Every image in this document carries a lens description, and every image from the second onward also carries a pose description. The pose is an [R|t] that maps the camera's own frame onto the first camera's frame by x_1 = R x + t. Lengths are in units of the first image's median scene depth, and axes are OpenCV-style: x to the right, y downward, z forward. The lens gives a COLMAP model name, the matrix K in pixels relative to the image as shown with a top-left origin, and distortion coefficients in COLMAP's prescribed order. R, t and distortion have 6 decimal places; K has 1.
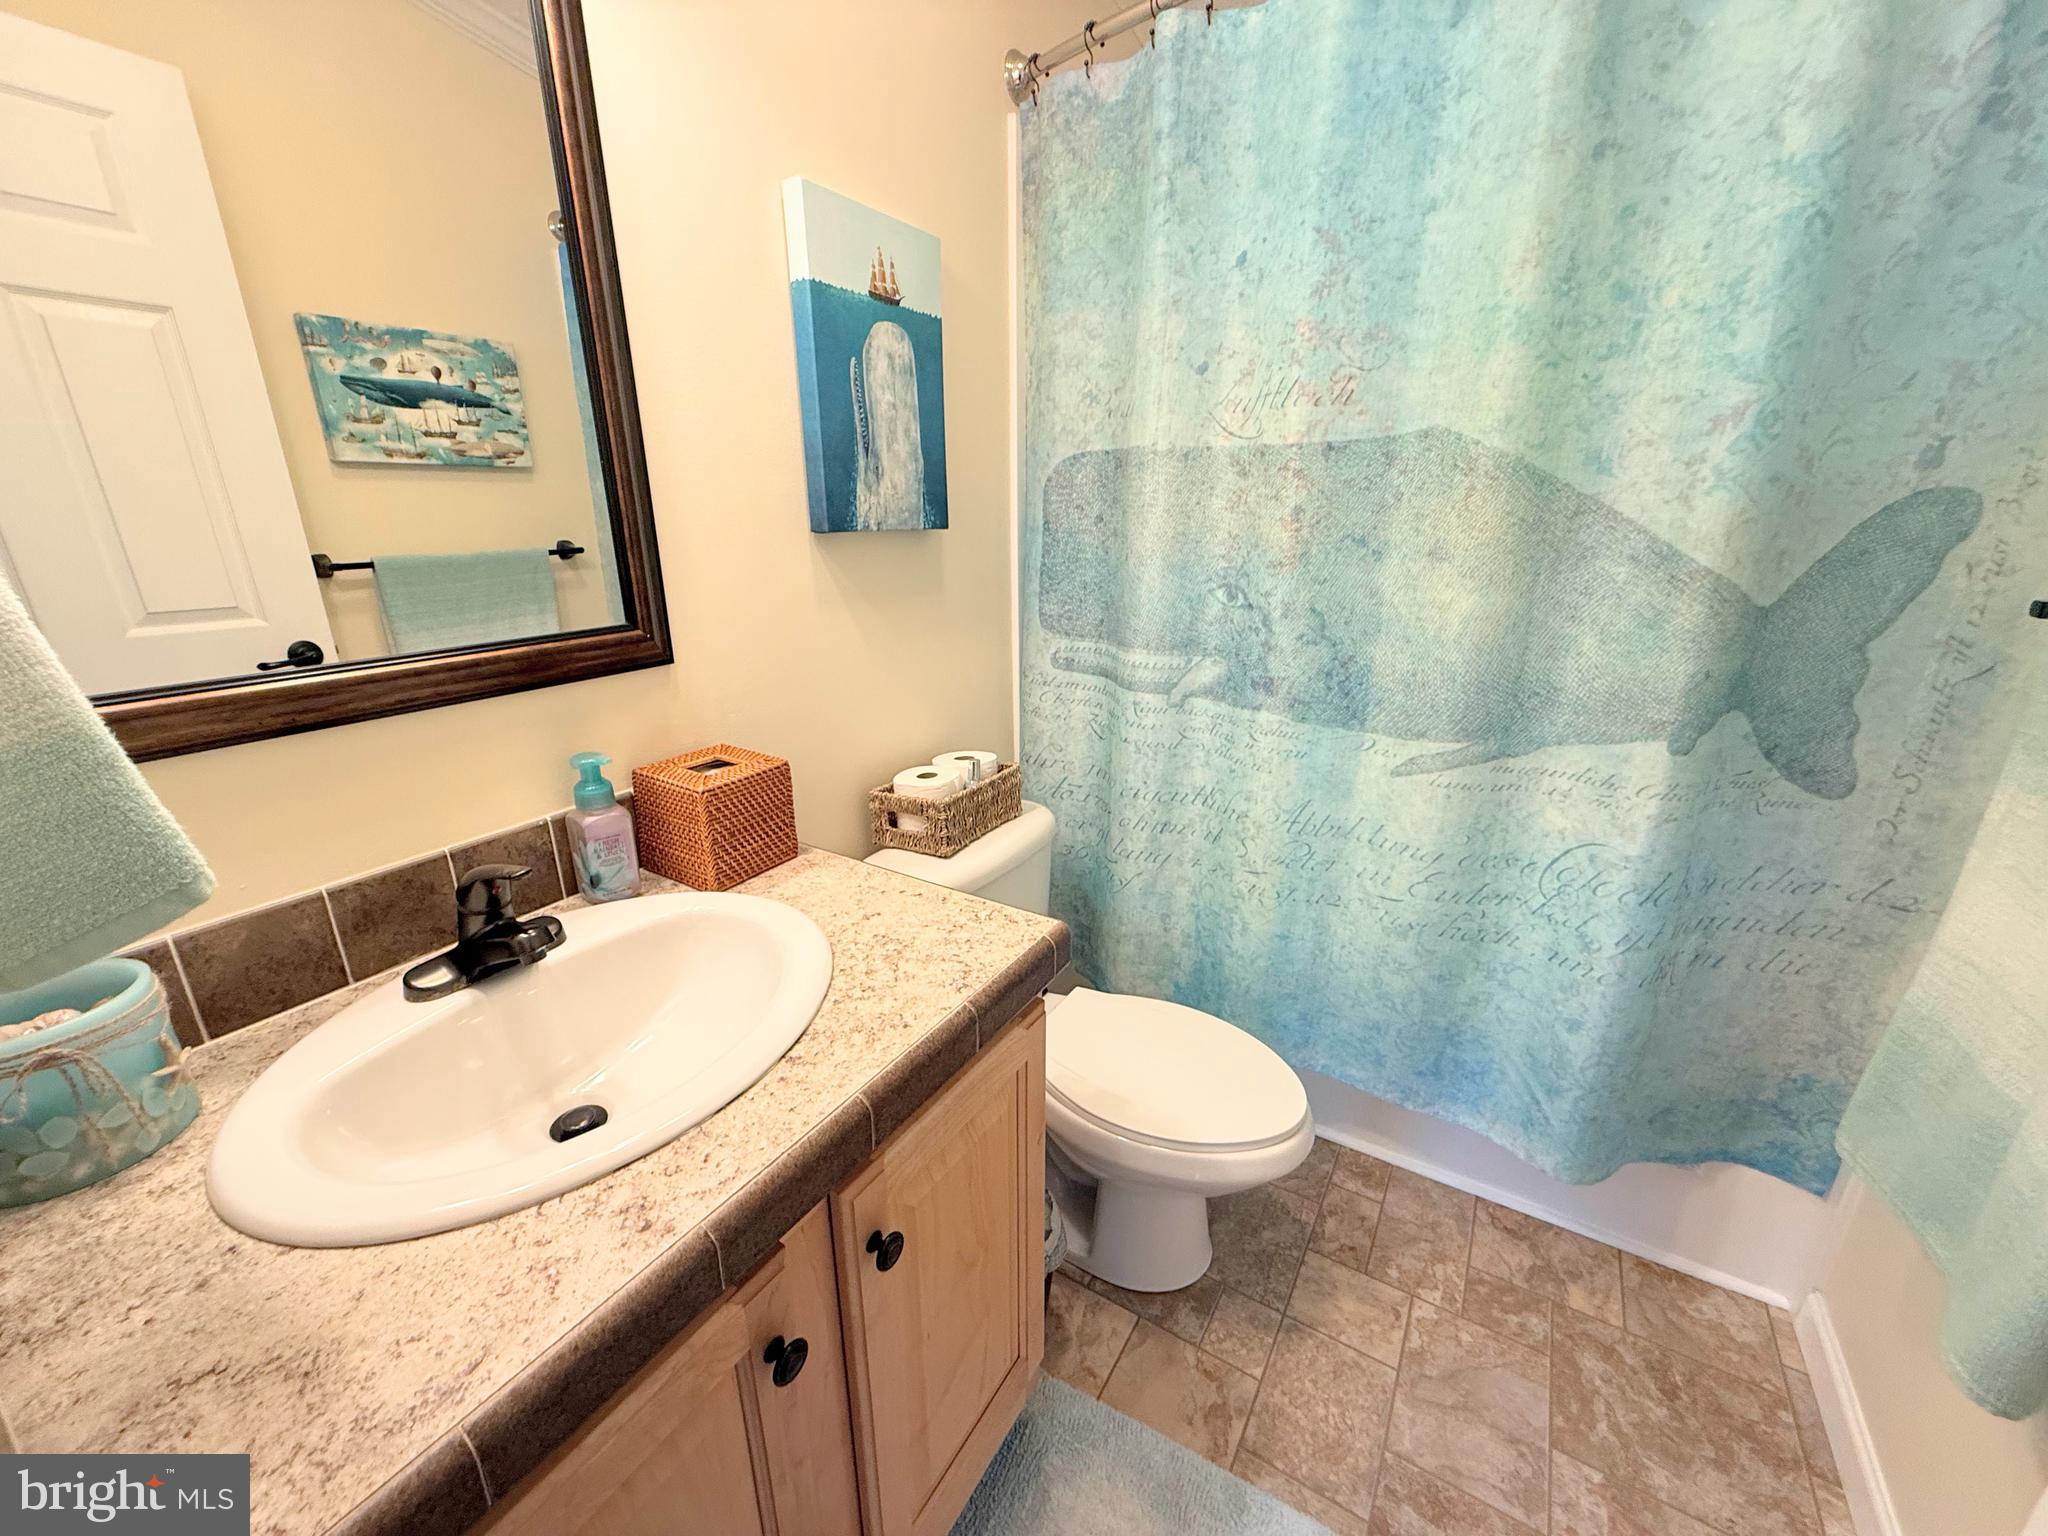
lens RADIAL K [[812.6, 0, 1014.4], [0, 812.6, 778.6], [0, 0, 1]] dist [0.000309, 0.000305]
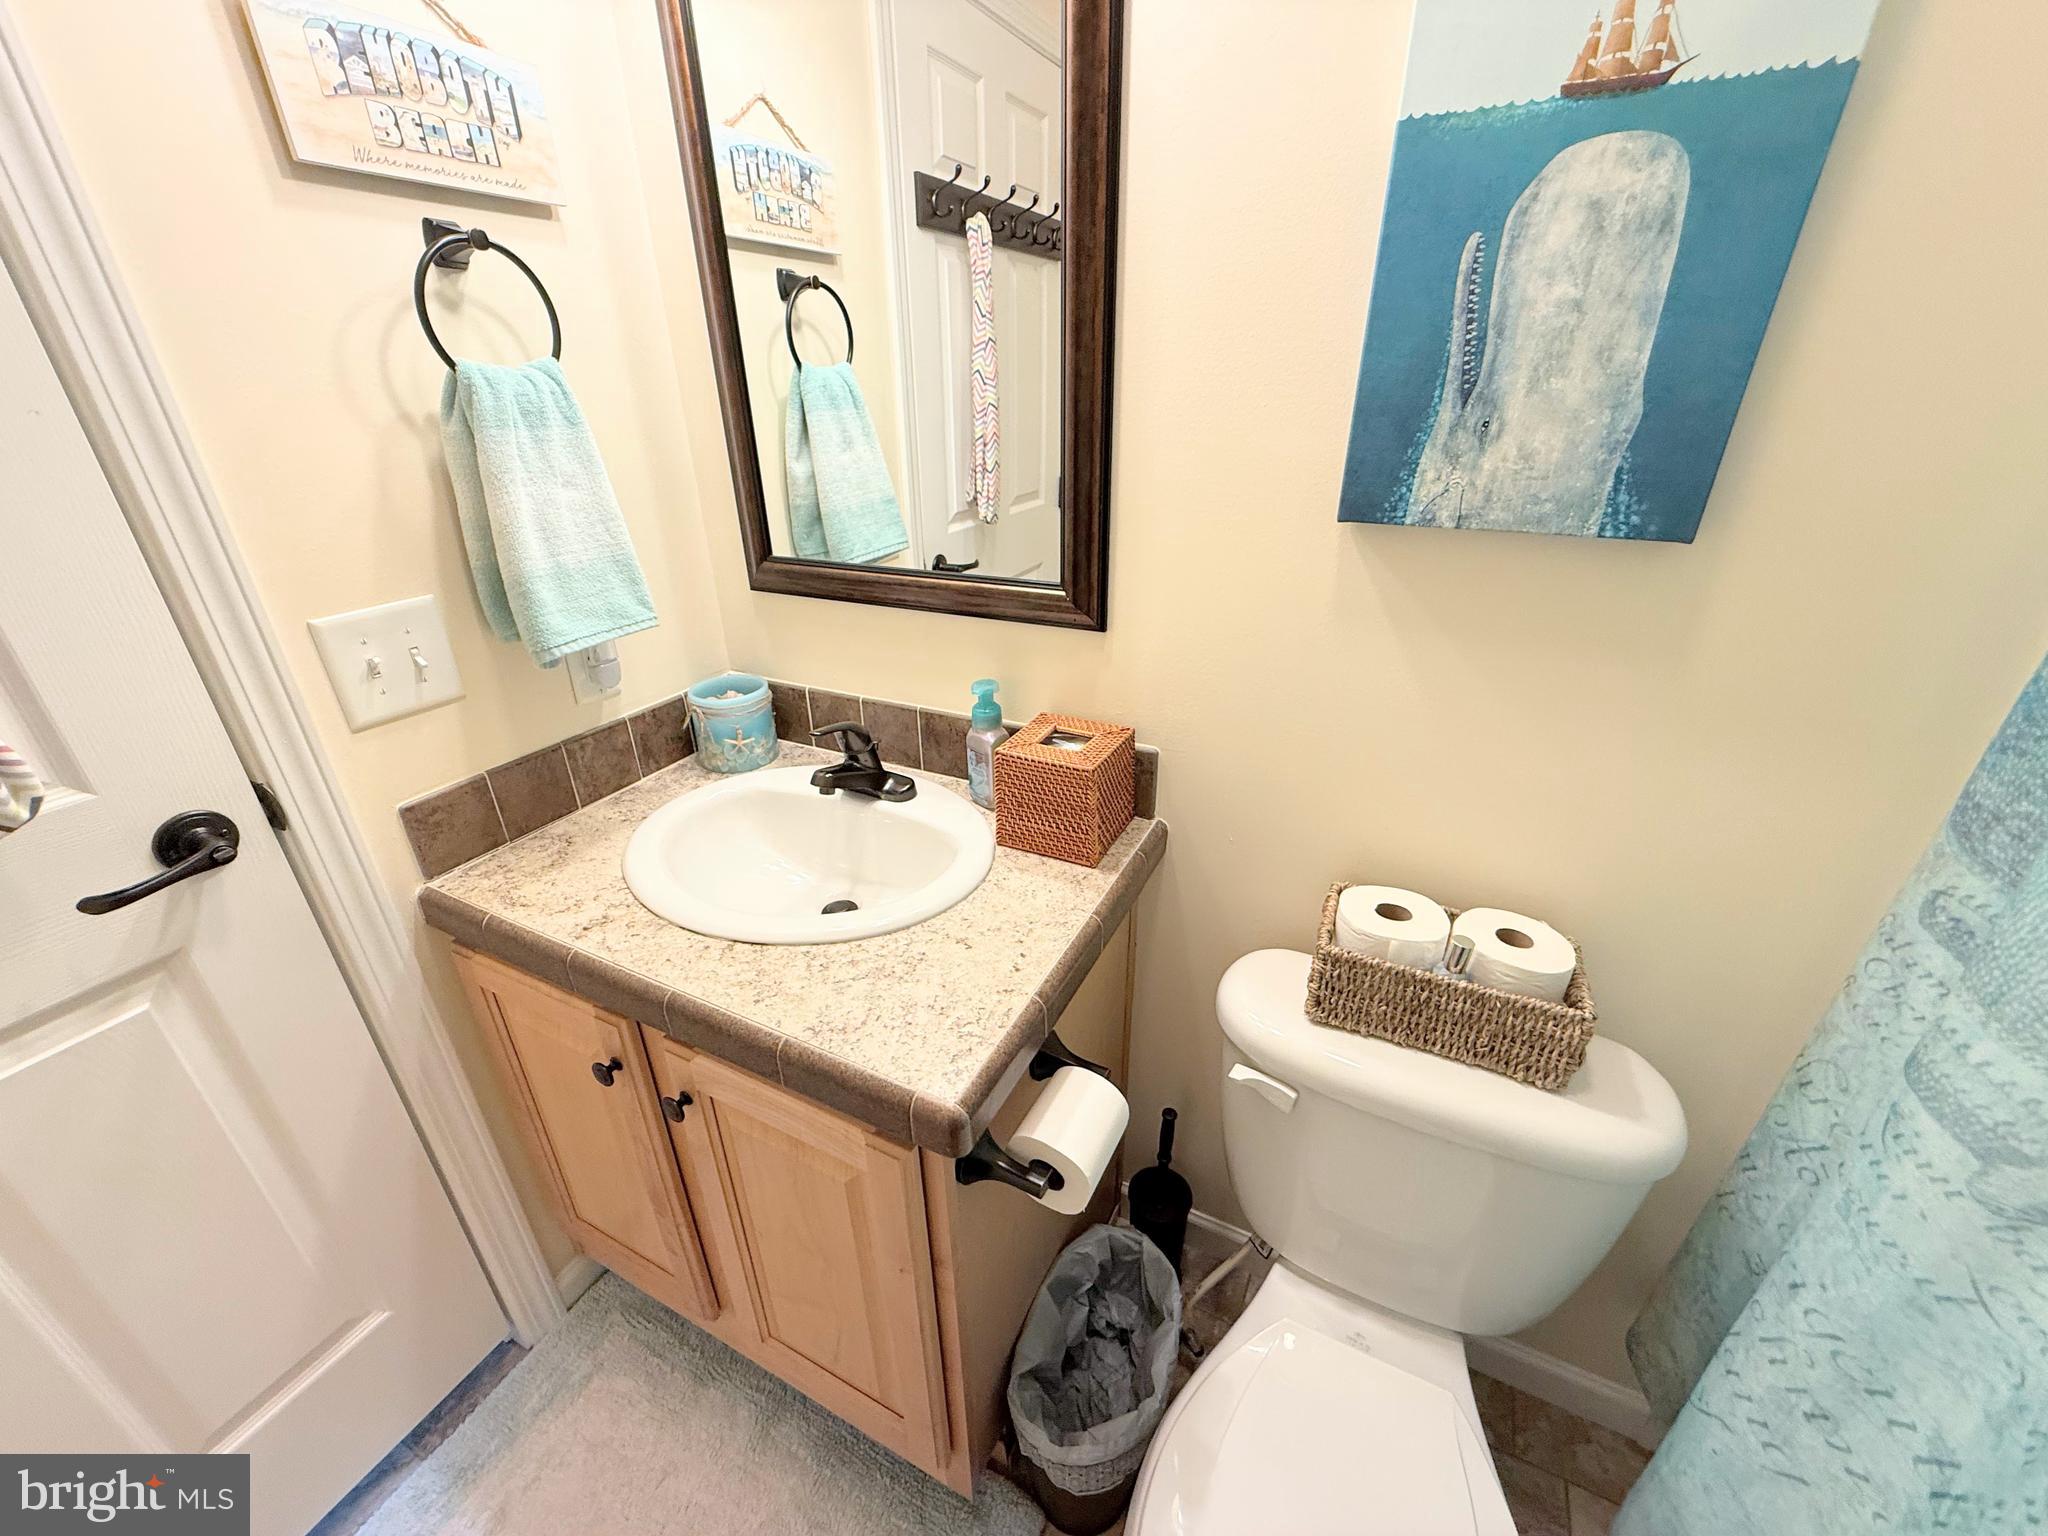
lens RADIAL K [[812.6, 0, 1014.5], [0, 812.6, 775.8], [0, 0, 1]] dist [0.000309, 0.000305]
pose [[0.095521, 0.444810, -0.890516, 0.444813], [-0.303741, 0.864967, 0.399467, -0.299754], [0.947954, 0.232328, 0.217730, 0.620859]]
